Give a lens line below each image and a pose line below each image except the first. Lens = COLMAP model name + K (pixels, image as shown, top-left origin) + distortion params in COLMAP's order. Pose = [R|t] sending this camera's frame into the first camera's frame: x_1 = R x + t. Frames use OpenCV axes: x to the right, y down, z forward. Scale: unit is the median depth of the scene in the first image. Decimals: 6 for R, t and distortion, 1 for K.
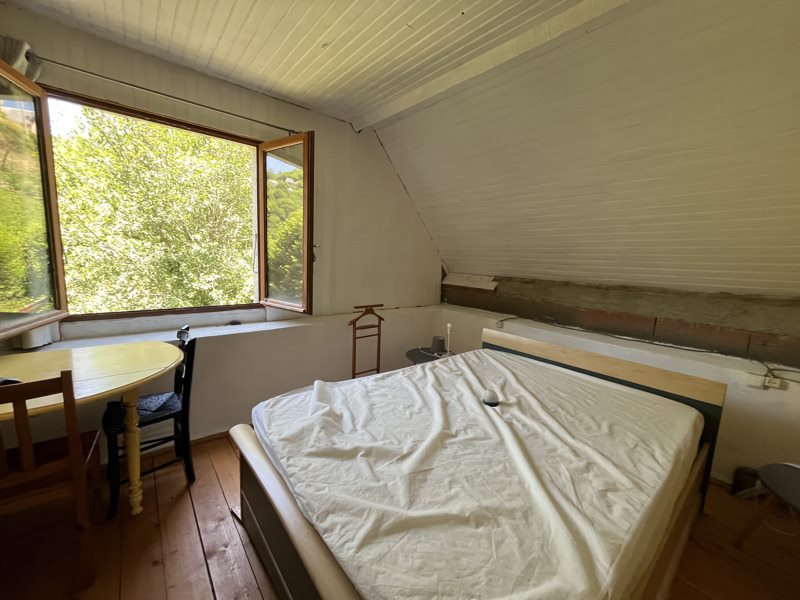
lens RADIAL K [[323.2, 0, 400.7], [0, 323.2, 298.0], [0, 0, 1]] dist [-0.002252, -0.000017]
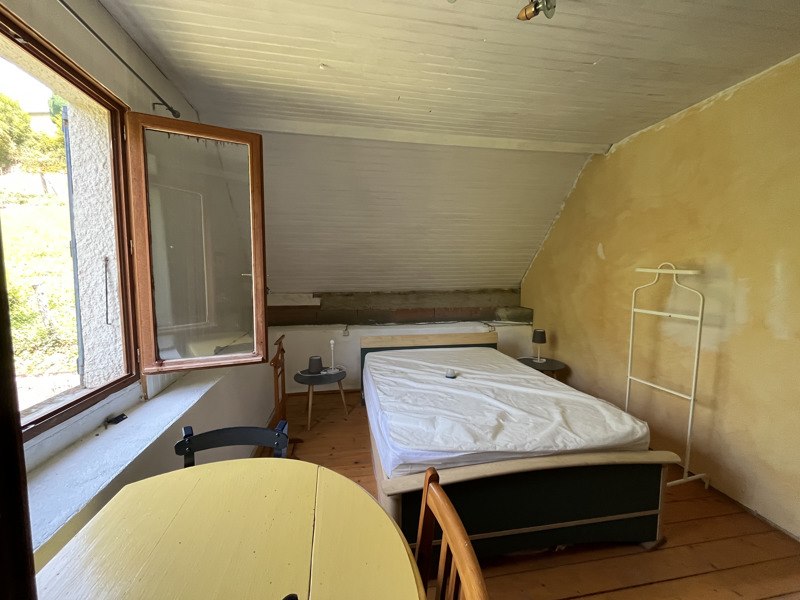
lens RADIAL K [[323.2, 0, 396.9], [0, 323.2, 299.5], [0, 0, 1]] dist [-0.002252, -0.000017]
pose [[0.503498, -0.111456, 0.856777, -0.757702], [0.130129, 0.990115, 0.052330, -0.097544], [-0.854141, 0.085144, 0.513024, 0.296161]]
